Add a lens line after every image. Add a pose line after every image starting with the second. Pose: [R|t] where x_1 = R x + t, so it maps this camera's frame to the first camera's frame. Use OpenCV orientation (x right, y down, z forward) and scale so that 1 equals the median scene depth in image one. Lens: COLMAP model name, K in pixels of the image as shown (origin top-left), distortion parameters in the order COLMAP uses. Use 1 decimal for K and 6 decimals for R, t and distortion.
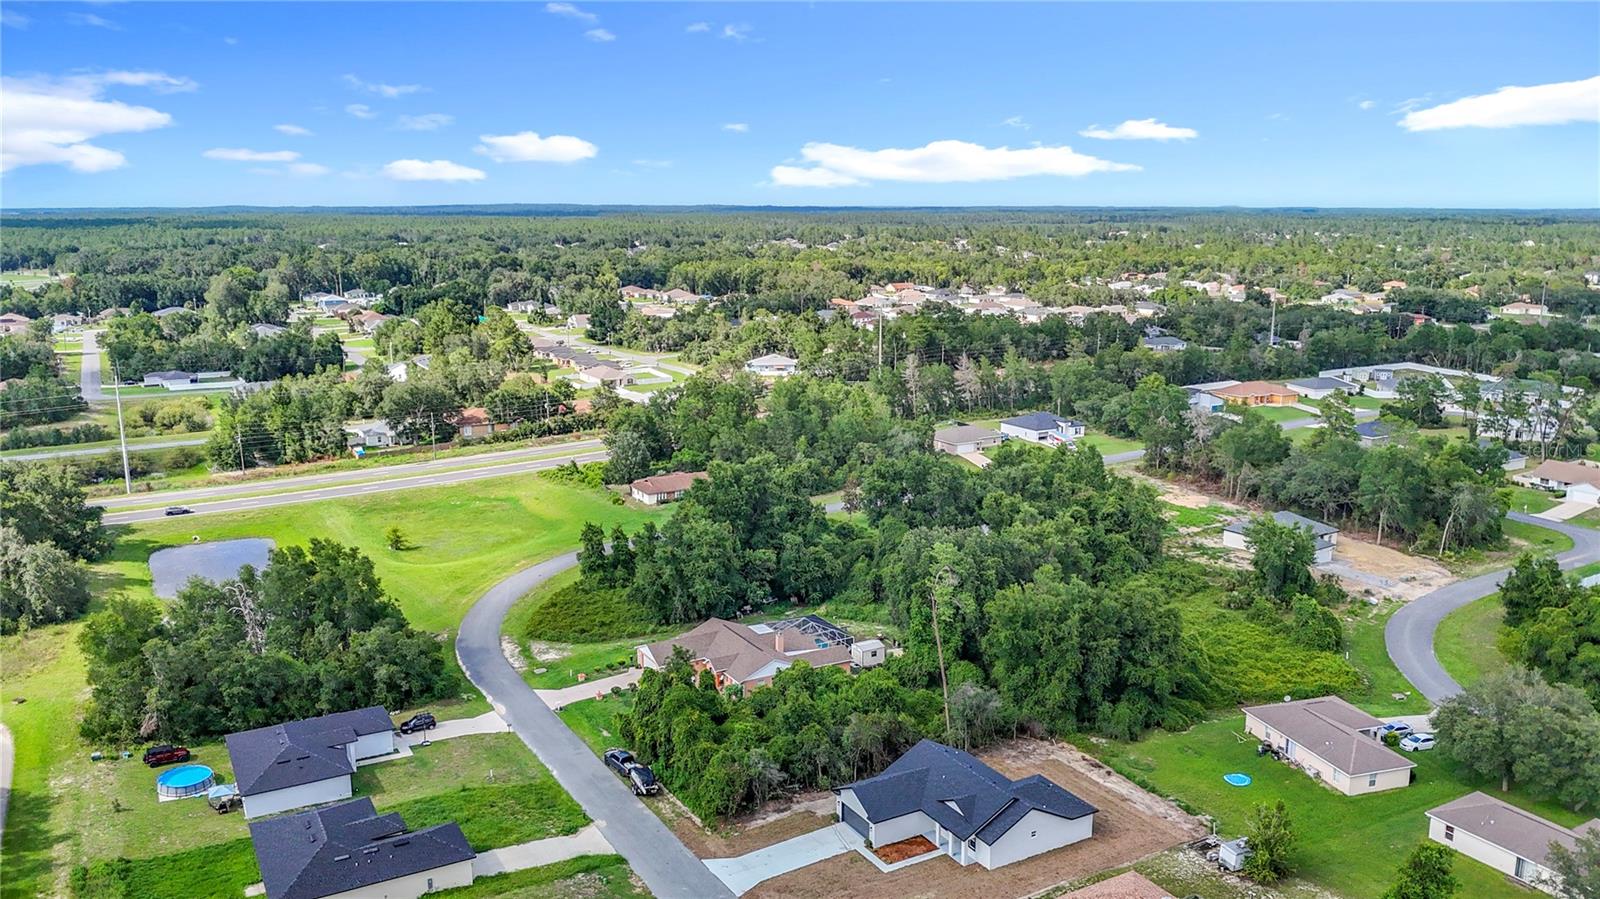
lens RADIAL K [[1217.0, 0, 794.0], [0, 1217.0, 417.9], [0, 0, 1]] dist [0.054885, -0.169141]
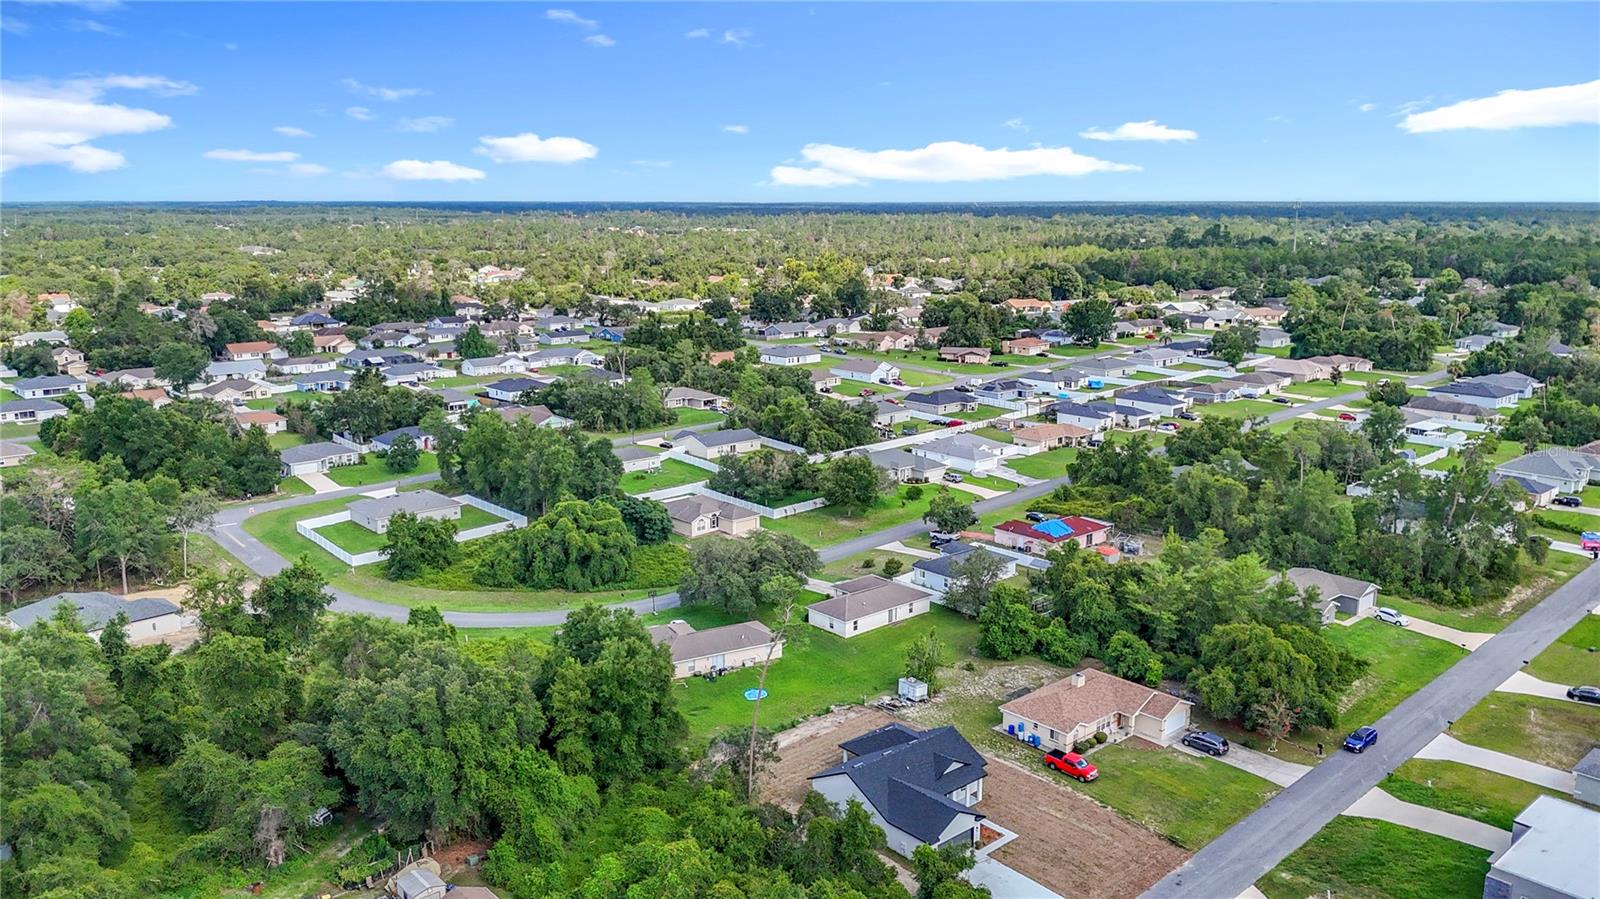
lens RADIAL K [[1191.0, 0, 799.1], [0, 1191.0, 446.2], [0, 0, 1]] dist [0.091703, -0.258485]
pose [[-0.210869, -0.191939, 0.958485, -0.637509], [0.166447, 0.959164, 0.228693, -0.169610], [-0.963239, 0.207761, -0.170310, 1.019178]]
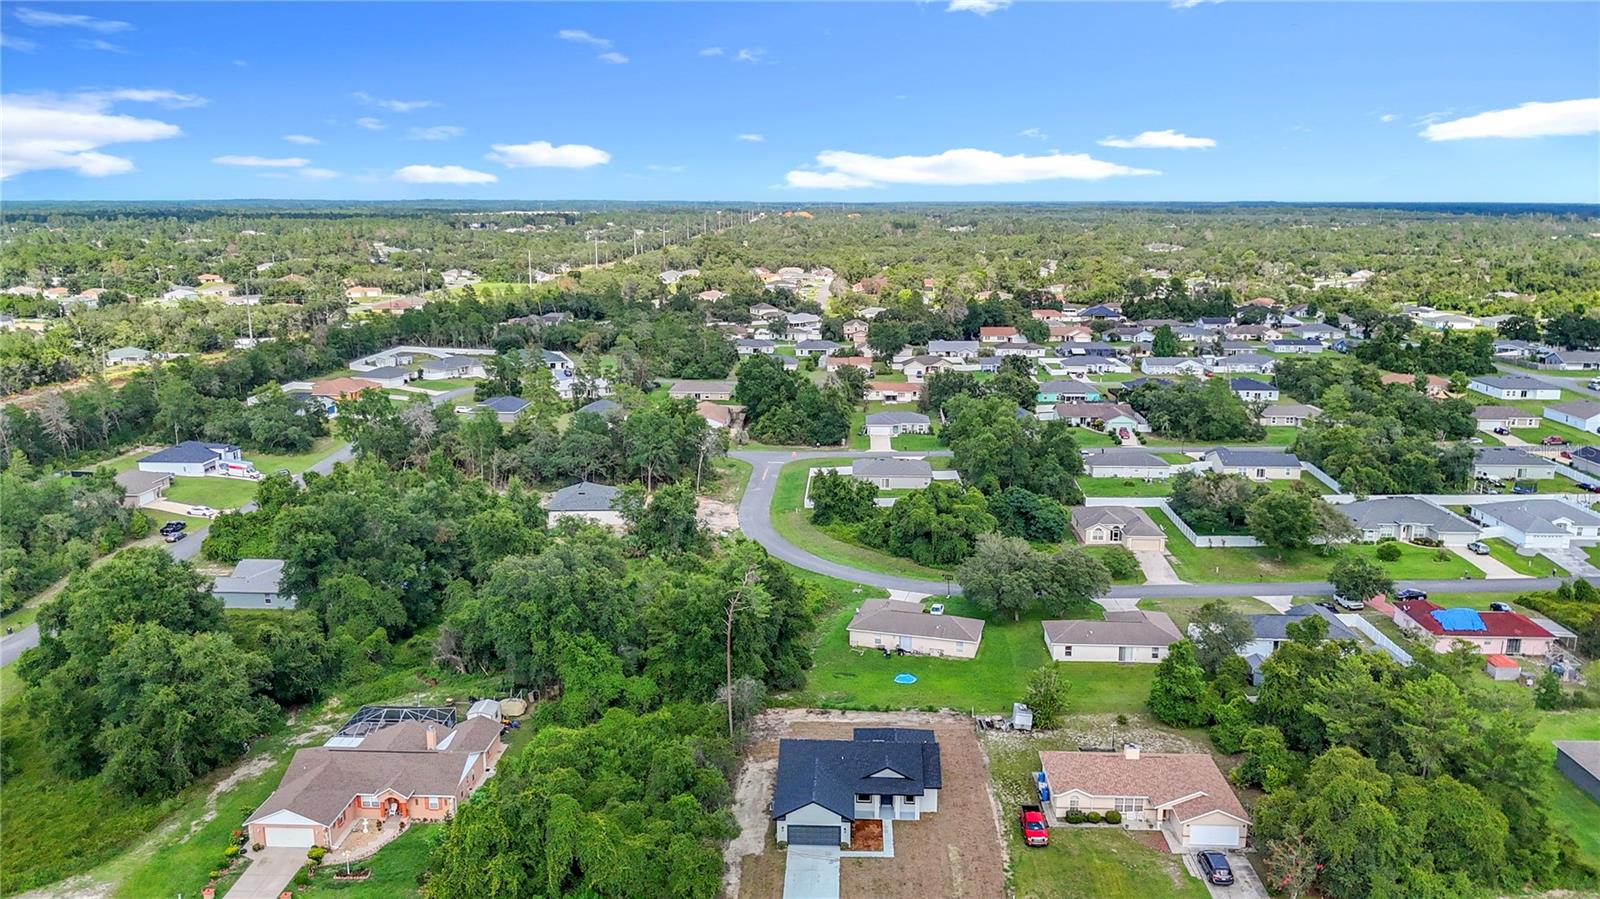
lens RADIAL K [[1191.0, 0, 799.1], [0, 1191.0, 446.2], [0, 0, 1]] dist [0.091703, -0.258485]
pose [[0.531146, -0.166148, 0.830830, -0.583448], [0.141377, 0.984217, 0.106441, -0.064033], [-0.835402, 0.060924, 0.546252, 0.396777]]
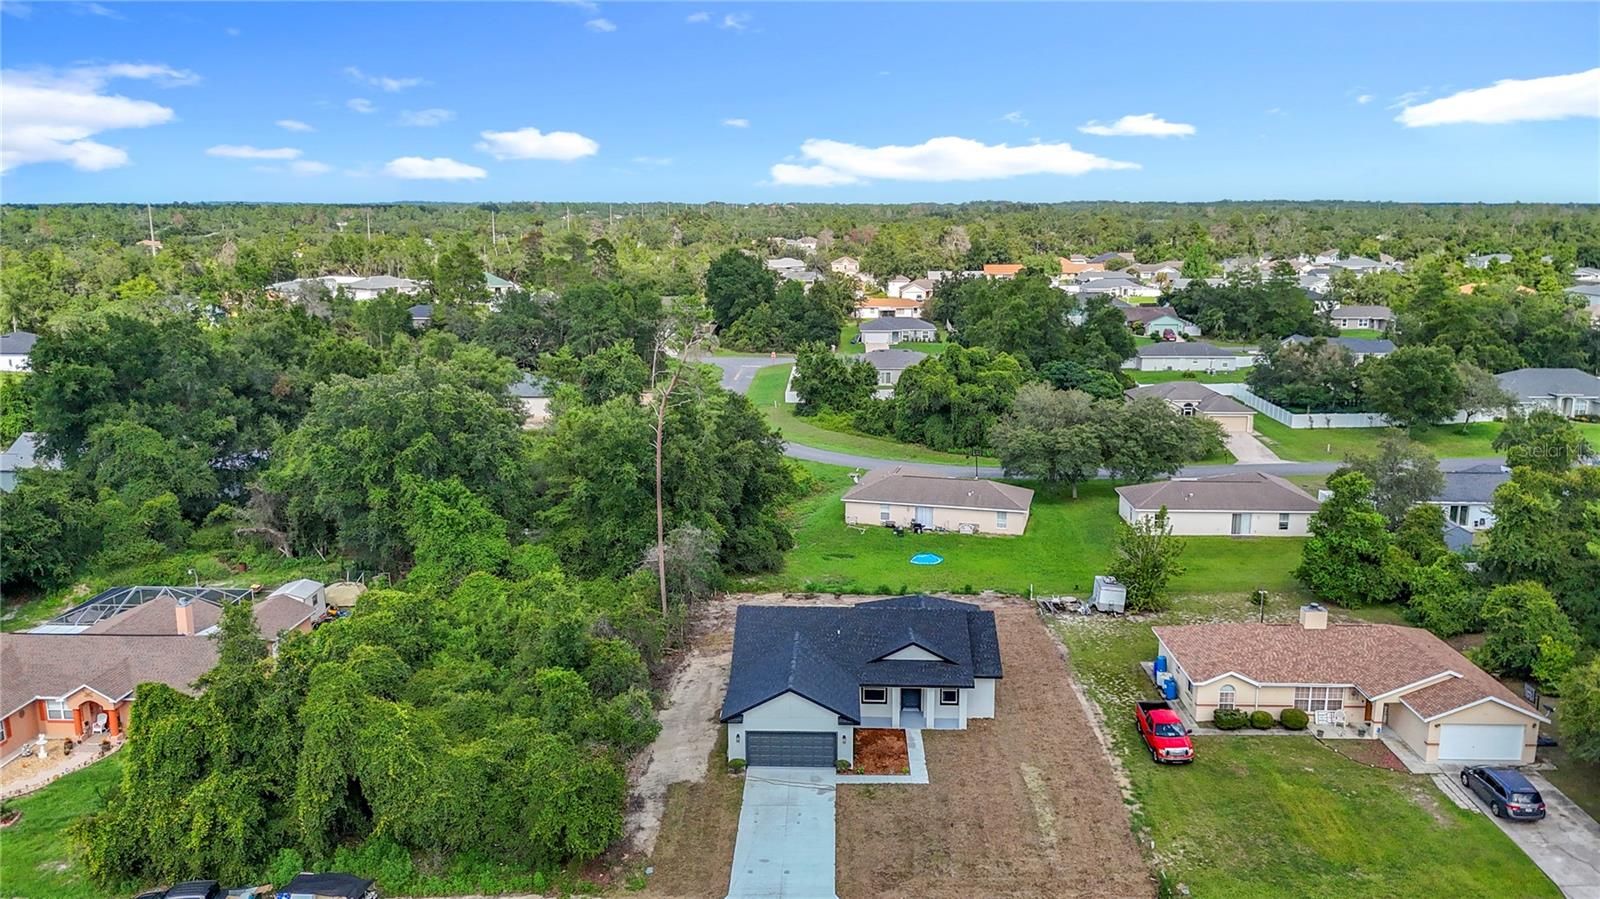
lens RADIAL K [[1206.2, 0, 797.5], [0, 1206.2, 445.2], [0, 0, 1]] dist [0.057673, -0.090443]
pose [[0.522511, -0.163973, 0.836717, -0.332065], [0.145326, 0.984101, 0.102104, 0.112880], [-0.840156, 0.068247, 0.538033, 0.576425]]
